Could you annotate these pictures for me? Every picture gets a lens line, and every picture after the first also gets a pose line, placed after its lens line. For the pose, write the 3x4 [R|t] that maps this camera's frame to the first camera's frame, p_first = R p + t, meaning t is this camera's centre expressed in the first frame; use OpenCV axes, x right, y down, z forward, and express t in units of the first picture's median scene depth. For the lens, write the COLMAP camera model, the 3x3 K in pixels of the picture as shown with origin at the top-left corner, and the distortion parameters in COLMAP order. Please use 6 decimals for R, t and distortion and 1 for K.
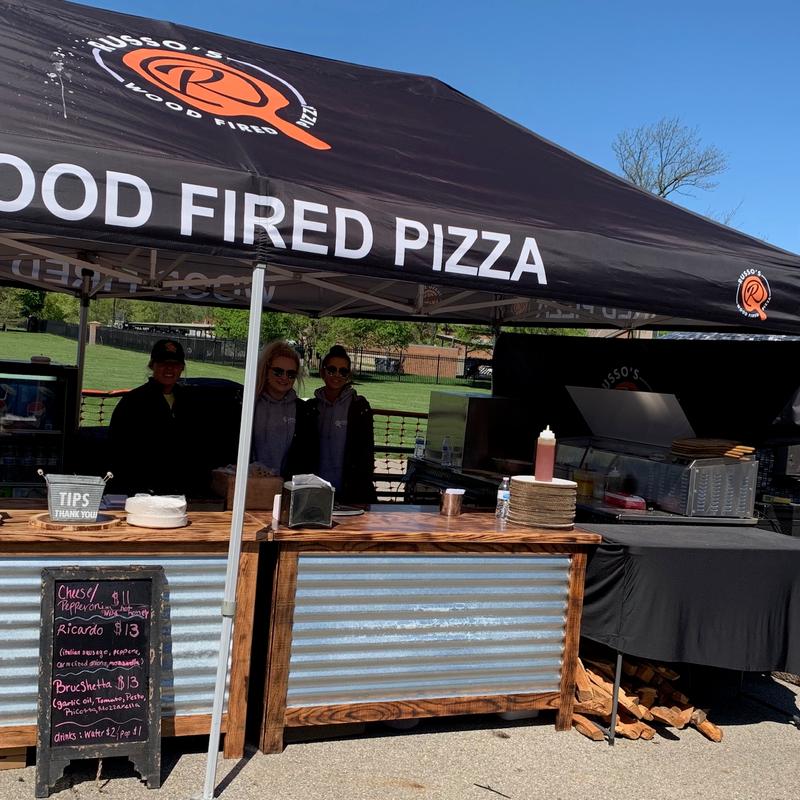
lens RADIAL K [[1075.8, 0, 425.1], [0, 1075.8, 423.4], [0, 0, 1]] dist [0.036844, 0.000000]
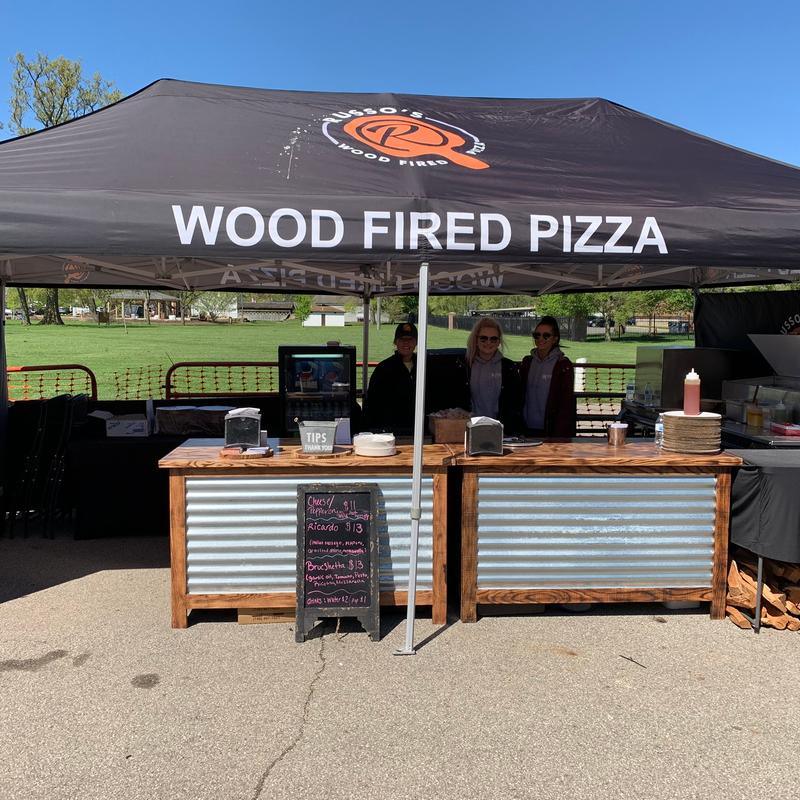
lens RADIAL K [[838.4, 0, 402.1], [0, 838.4, 393.9], [0, 0, 1]] dist [0.023634, 0.000000]
pose [[0.927257, -0.045144, -0.371693, 0.183173], [0.050229, 0.998730, 0.004005, 0.011366], [0.371040, -0.022383, 0.928347, -0.001013]]
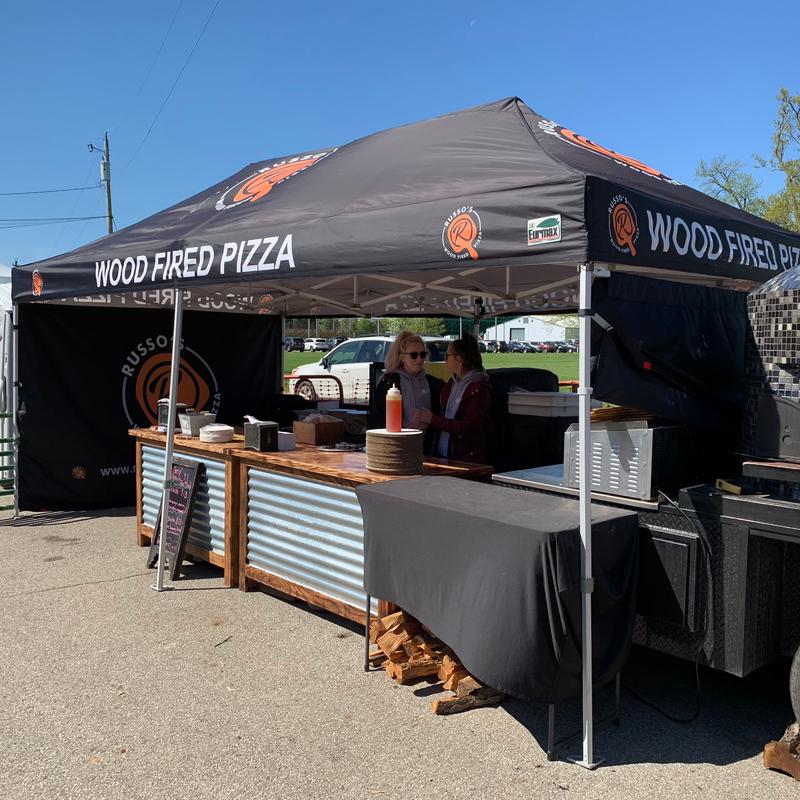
lens RADIAL K [[838.4, 0, 403.1], [0, 838.4, 404.2], [0, 0, 1]] dist [0.023634, 0.000000]
pose [[0.269415, -0.015456, -0.962900, 1.109533], [-0.041428, 0.998760, -0.027623, 0.054874], [0.962133, 0.047333, 0.268440, 0.874561]]
